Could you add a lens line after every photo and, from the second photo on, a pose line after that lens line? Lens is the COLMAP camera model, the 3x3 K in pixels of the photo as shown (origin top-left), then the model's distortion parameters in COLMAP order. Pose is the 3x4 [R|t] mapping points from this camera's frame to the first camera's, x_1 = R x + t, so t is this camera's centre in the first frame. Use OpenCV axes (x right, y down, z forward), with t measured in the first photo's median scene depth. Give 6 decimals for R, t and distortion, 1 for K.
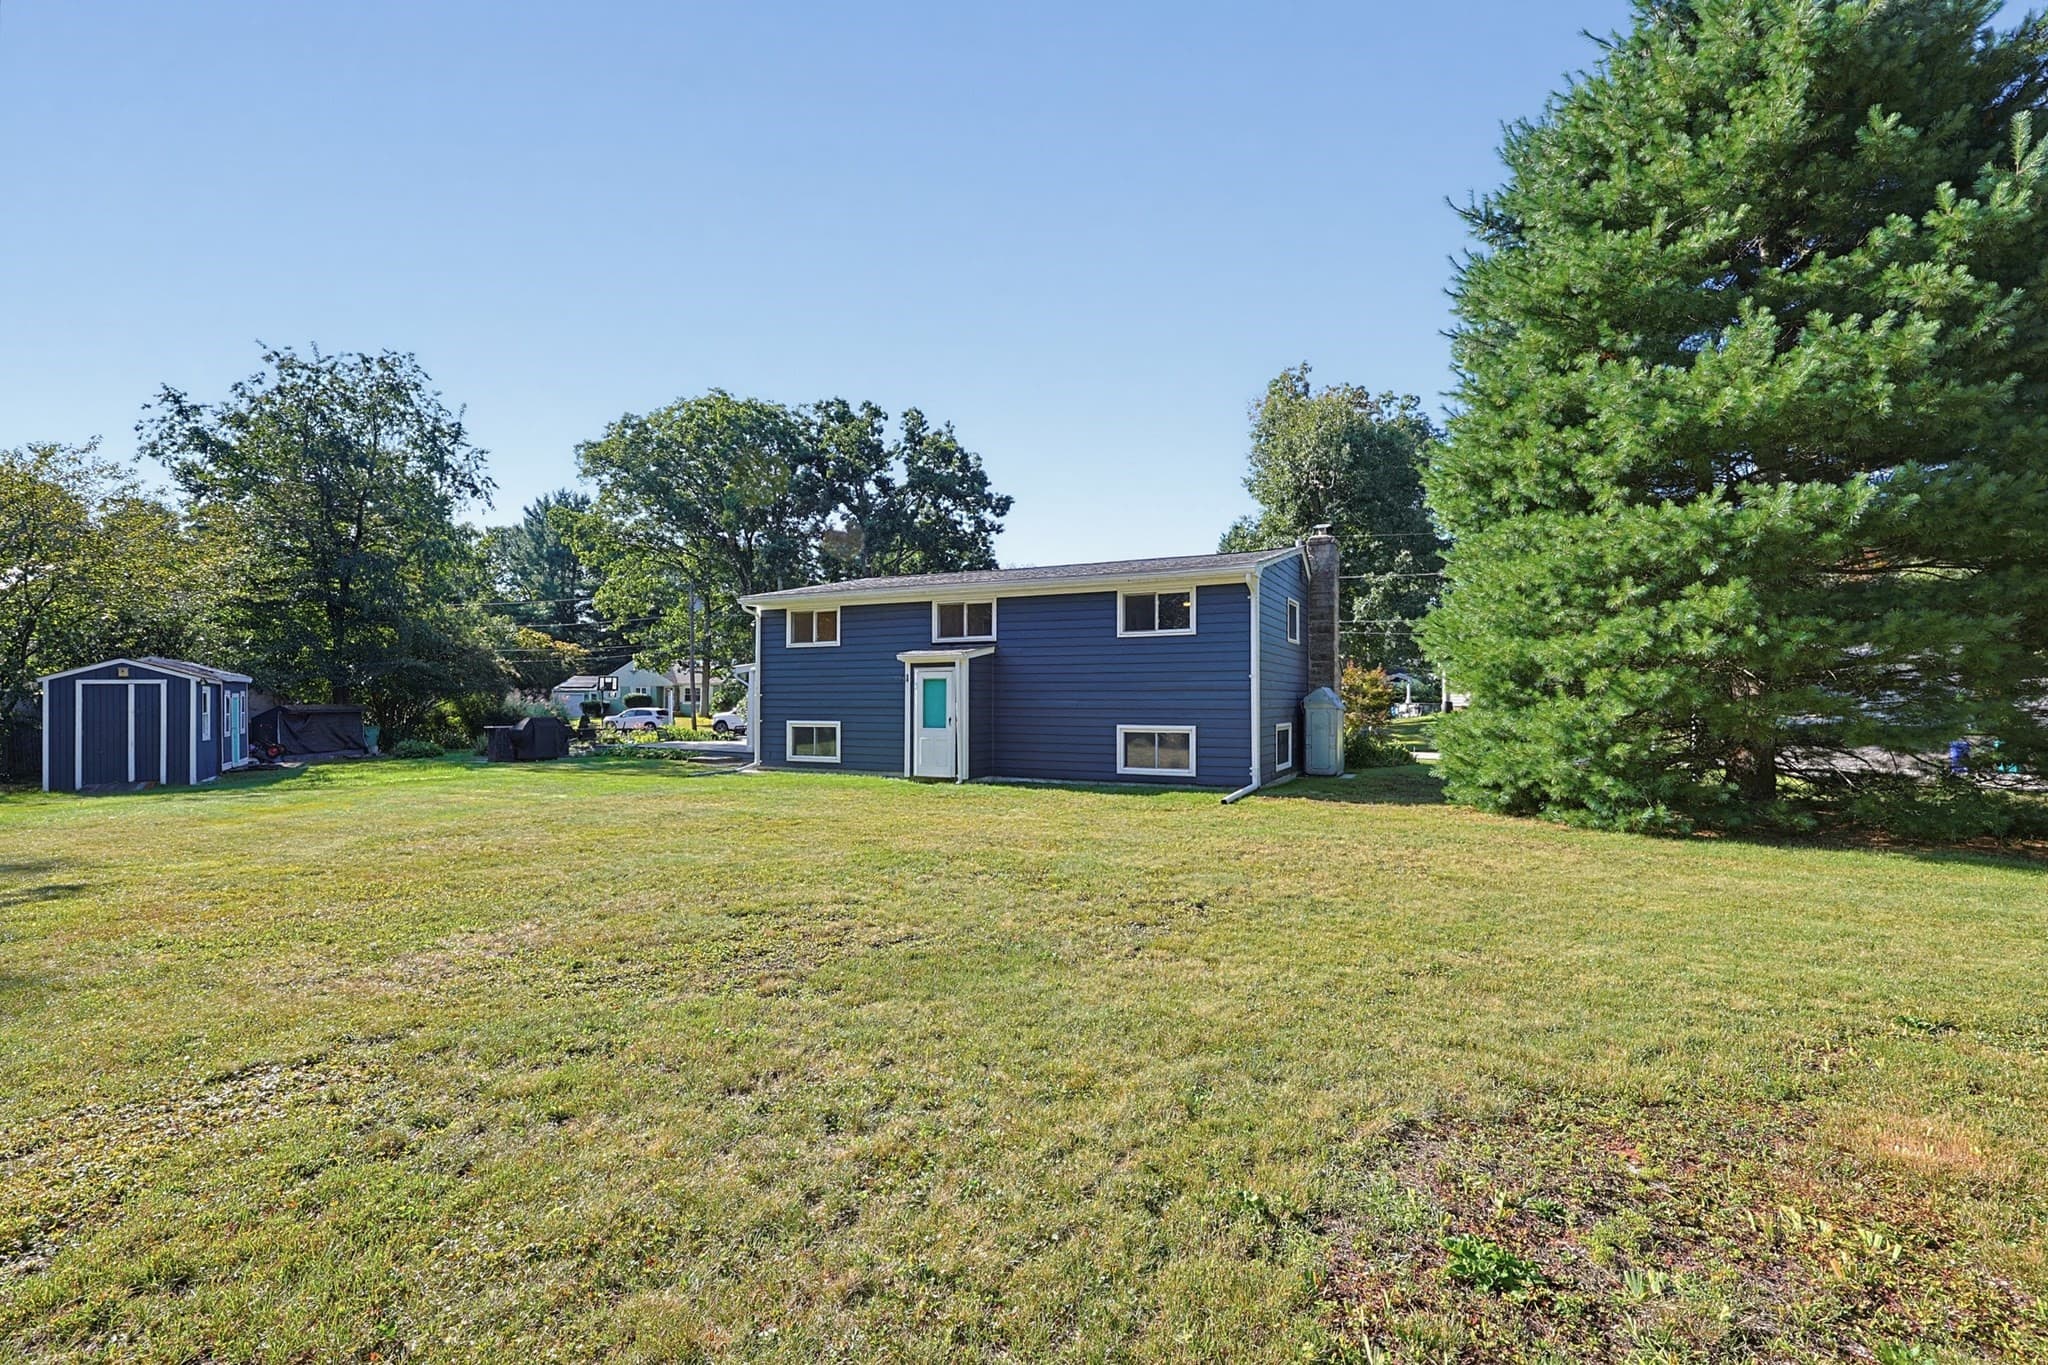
lens RADIAL K [[896.3, 0, 1041.1], [0, 896.3, 691.6], [0, 0, 1]] dist [-0.001065, 0.001128]
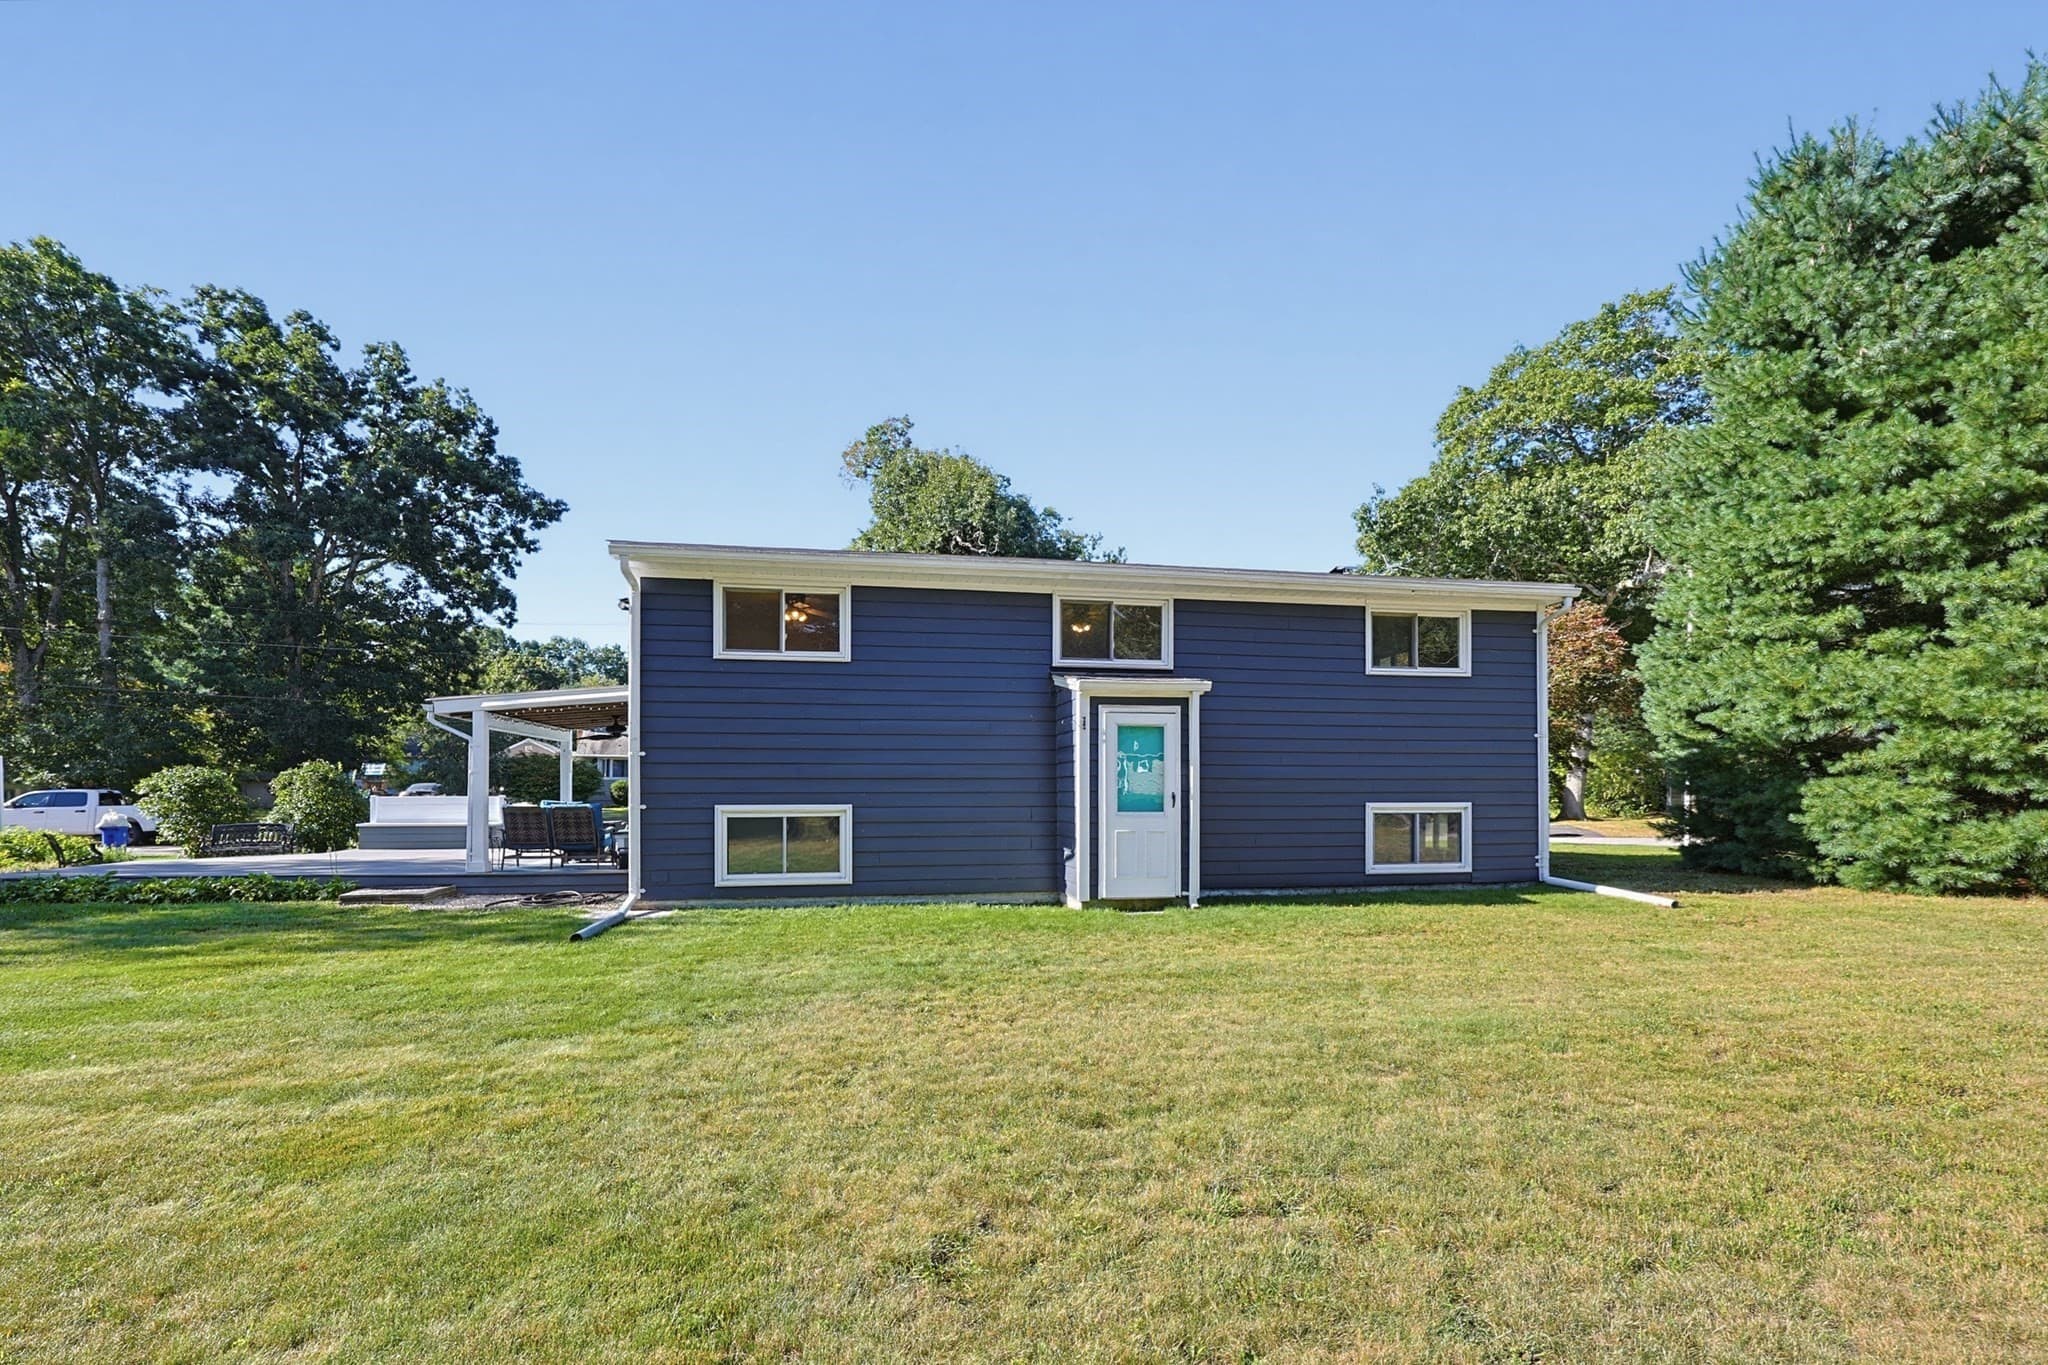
lens RADIAL K [[906.1, 0, 1023.4], [0, 906.1, 785.9], [0, 0, 1]] dist [0.001671, 0.000516]
pose [[0.810707, 0.001726, 0.585449, -0.479215], [-0.006279, 0.999964, 0.005747, 0.019511], [-0.585418, -0.008335, 0.810689, 0.535689]]
